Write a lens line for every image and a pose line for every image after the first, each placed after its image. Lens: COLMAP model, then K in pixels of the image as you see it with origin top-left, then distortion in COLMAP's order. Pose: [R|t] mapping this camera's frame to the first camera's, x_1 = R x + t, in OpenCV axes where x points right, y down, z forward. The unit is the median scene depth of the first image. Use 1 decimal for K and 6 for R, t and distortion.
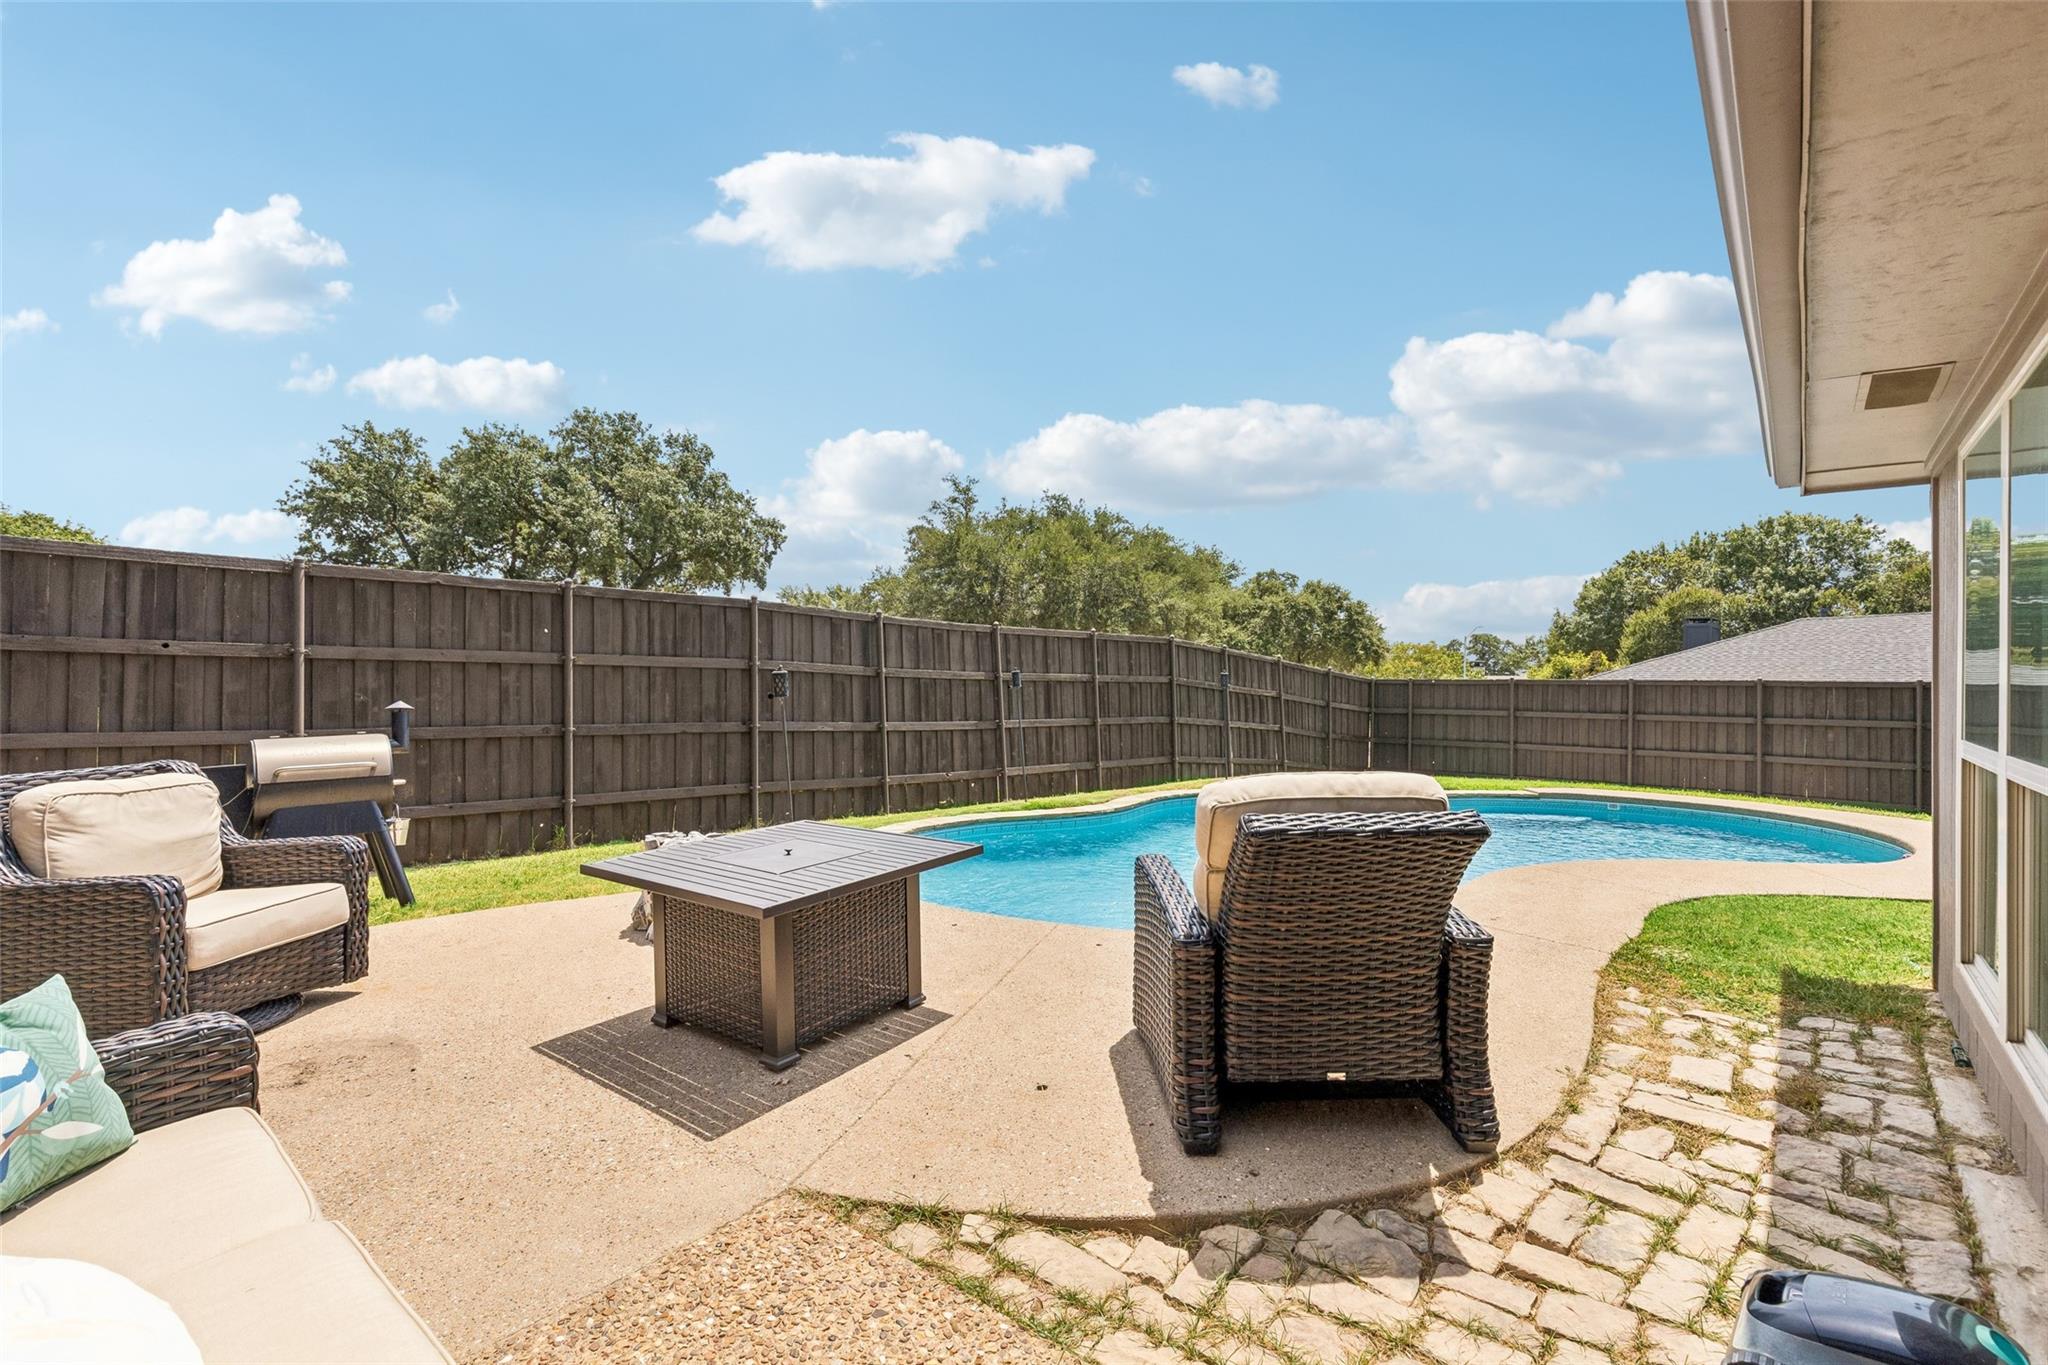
lens RADIAL K [[939.8, 0, 1032.4], [0, 939.8, 676.7], [0, 0, 1]] dist [0.006022, 0.000110]
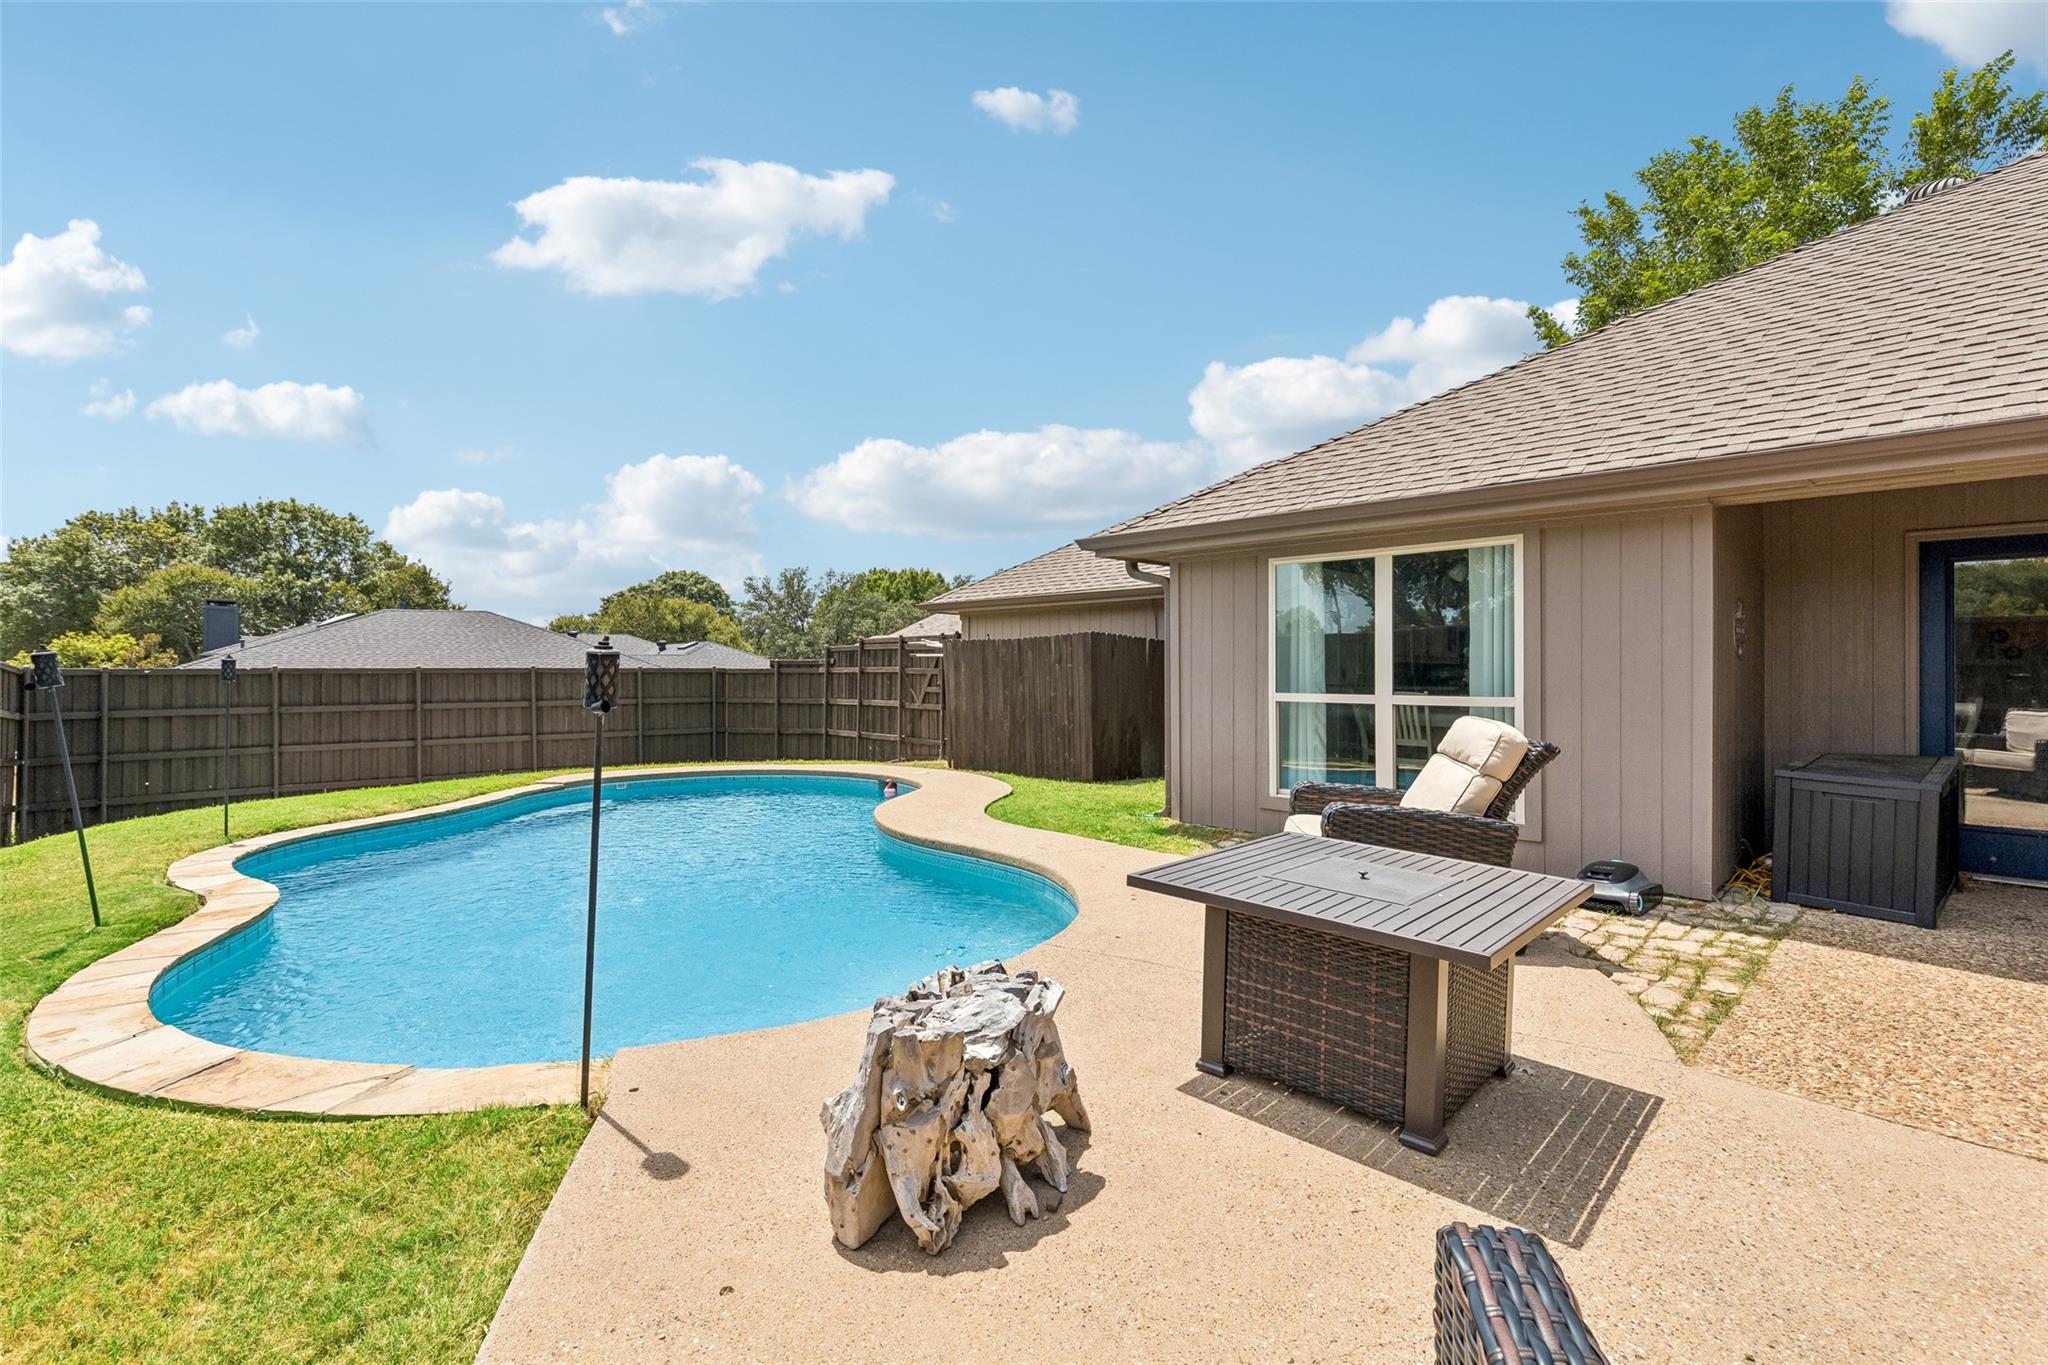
lens RADIAL K [[939.8, 0, 1030.3], [0, 939.8, 675.2], [0, 0, 1]] dist [0.006022, 0.000110]
pose [[0.099748, -0.012919, 0.994929, -0.238747], [0.001820, 0.999916, 0.012801, -0.000307], [-0.995011, 0.000534, 0.099763, 0.260441]]
